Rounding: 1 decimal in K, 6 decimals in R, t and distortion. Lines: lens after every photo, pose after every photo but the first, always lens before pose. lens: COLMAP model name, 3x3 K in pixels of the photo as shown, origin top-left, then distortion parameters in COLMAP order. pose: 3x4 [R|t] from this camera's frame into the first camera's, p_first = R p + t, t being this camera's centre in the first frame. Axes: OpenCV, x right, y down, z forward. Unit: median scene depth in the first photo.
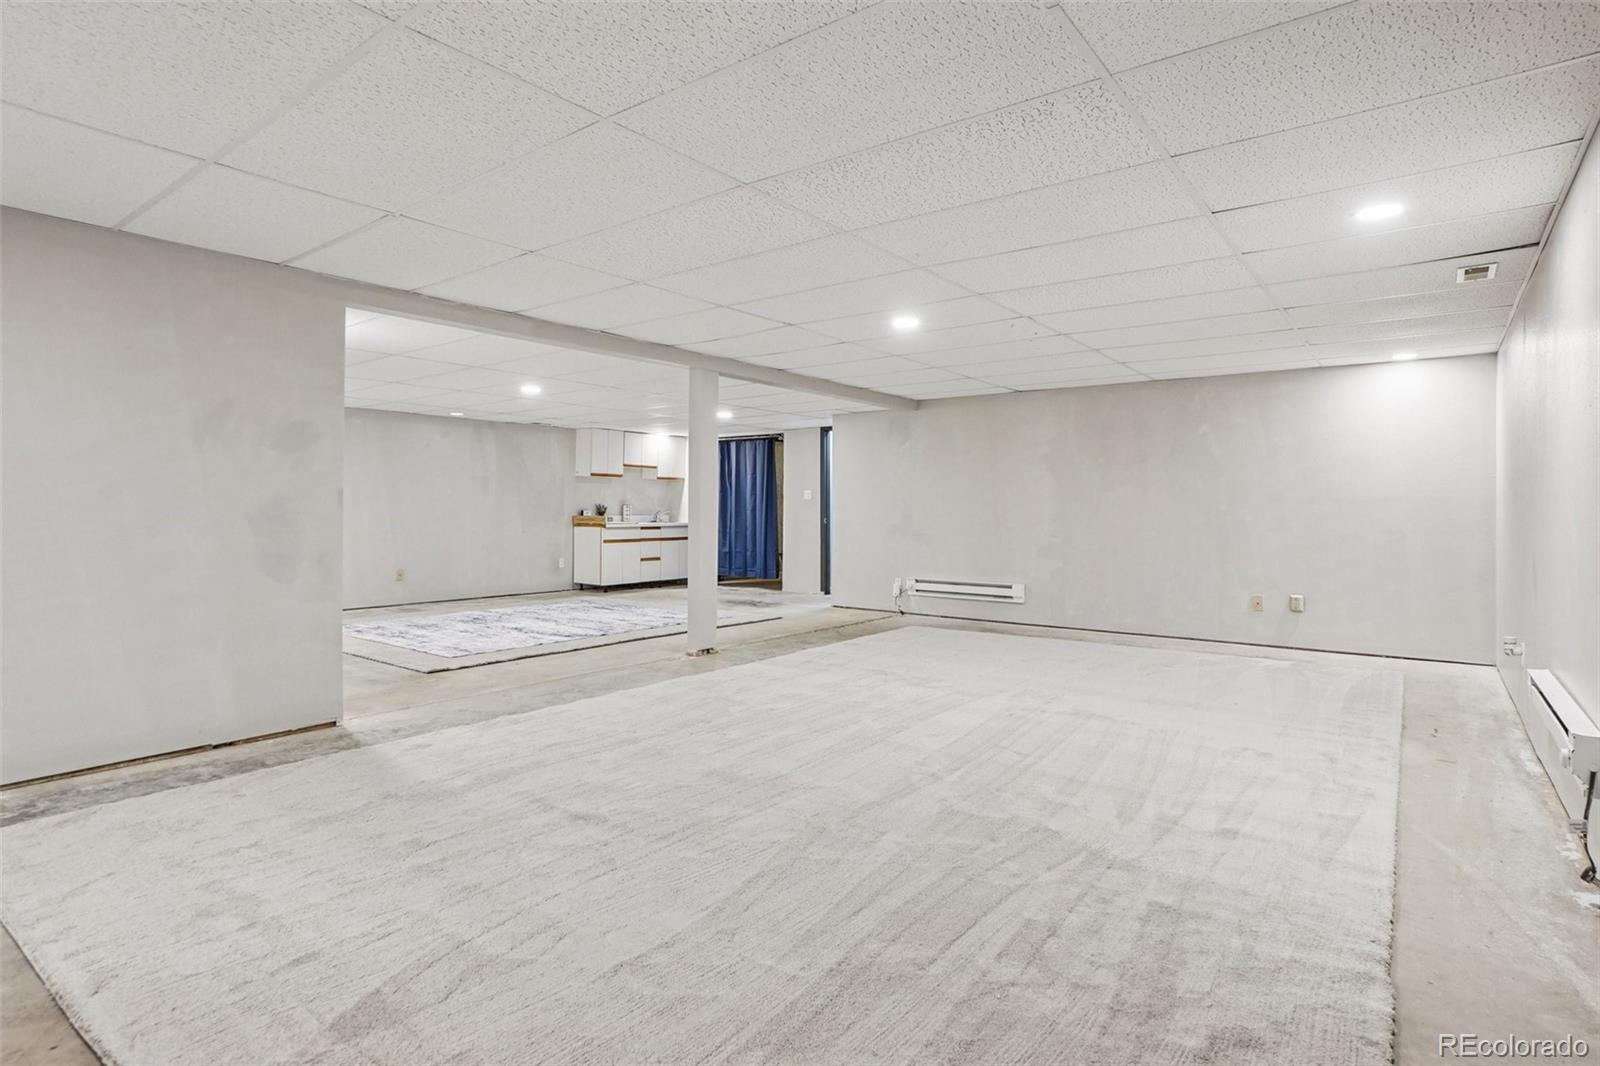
lens RADIAL K [[823.1, 0, 798.9], [0, 823.1, 527.7], [0, 0, 1]] dist [-0.003631, -0.000002]
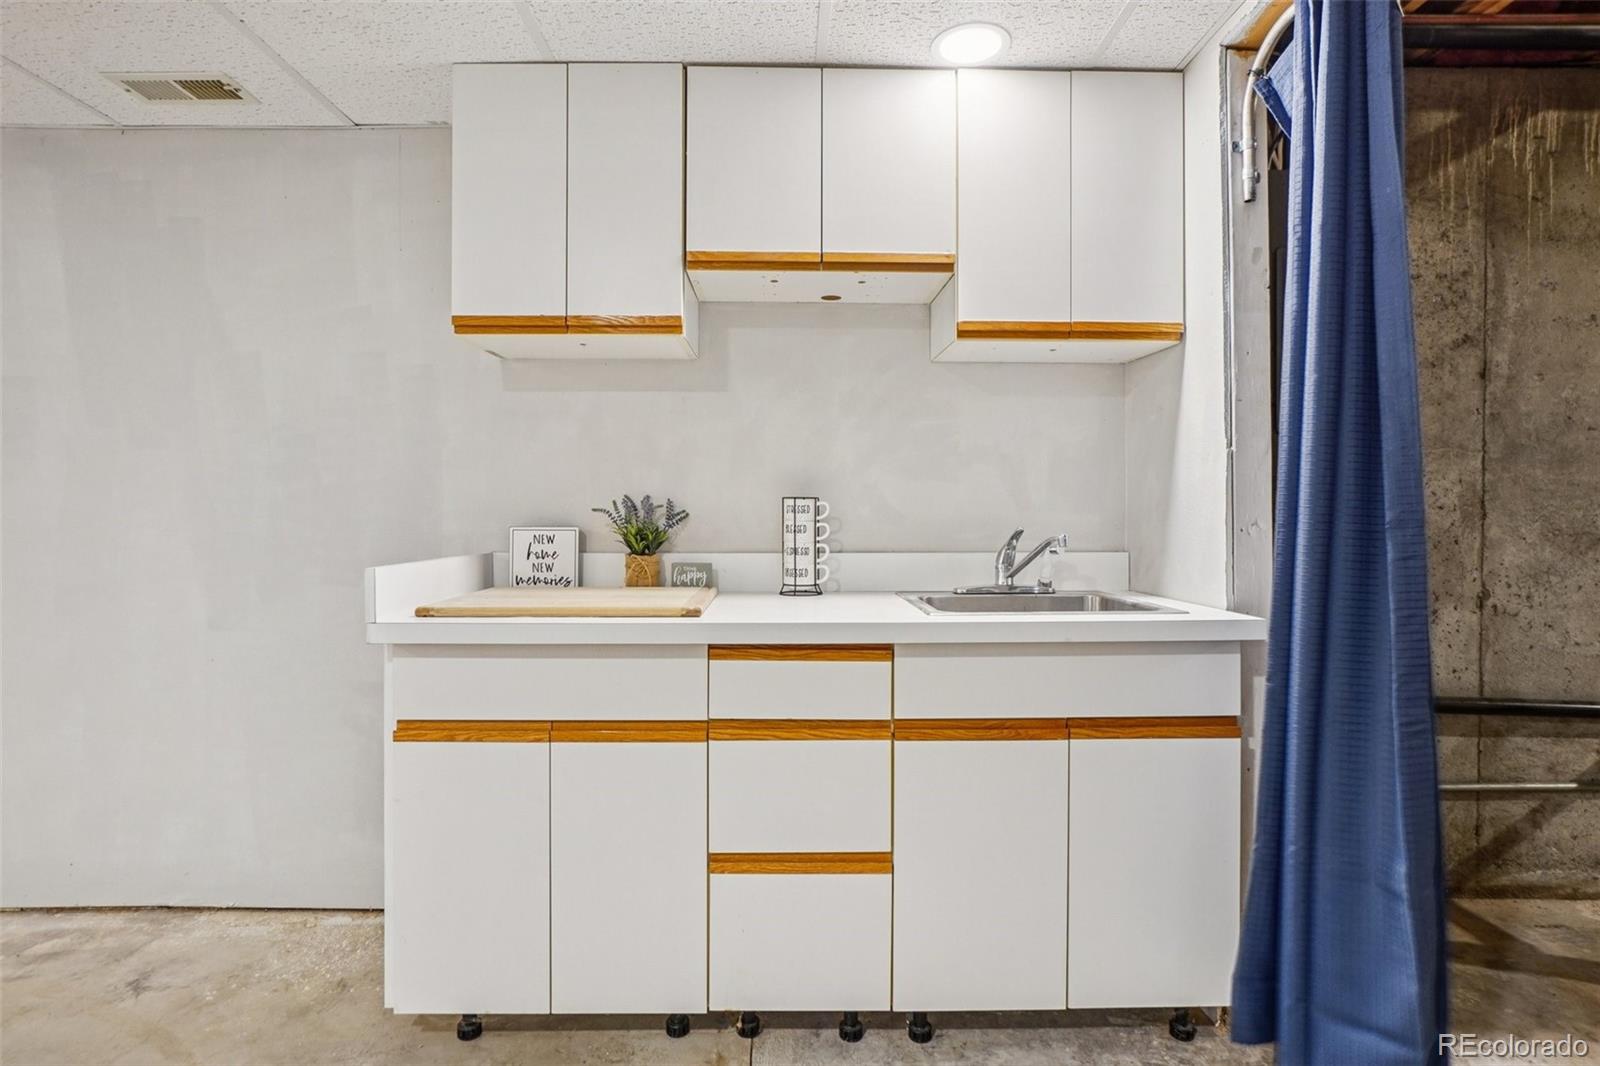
lens RADIAL K [[823.1, 0, 799.4], [0, 823.1, 524.0], [0, 0, 1]] dist [-0.003631, -0.000002]
pose [[0.609723, 0.001376, -0.792613, -0.063754], [-0.017361, 0.999782, -0.011619, -0.019726], [0.792424, 0.020845, 0.609614, 0.898706]]
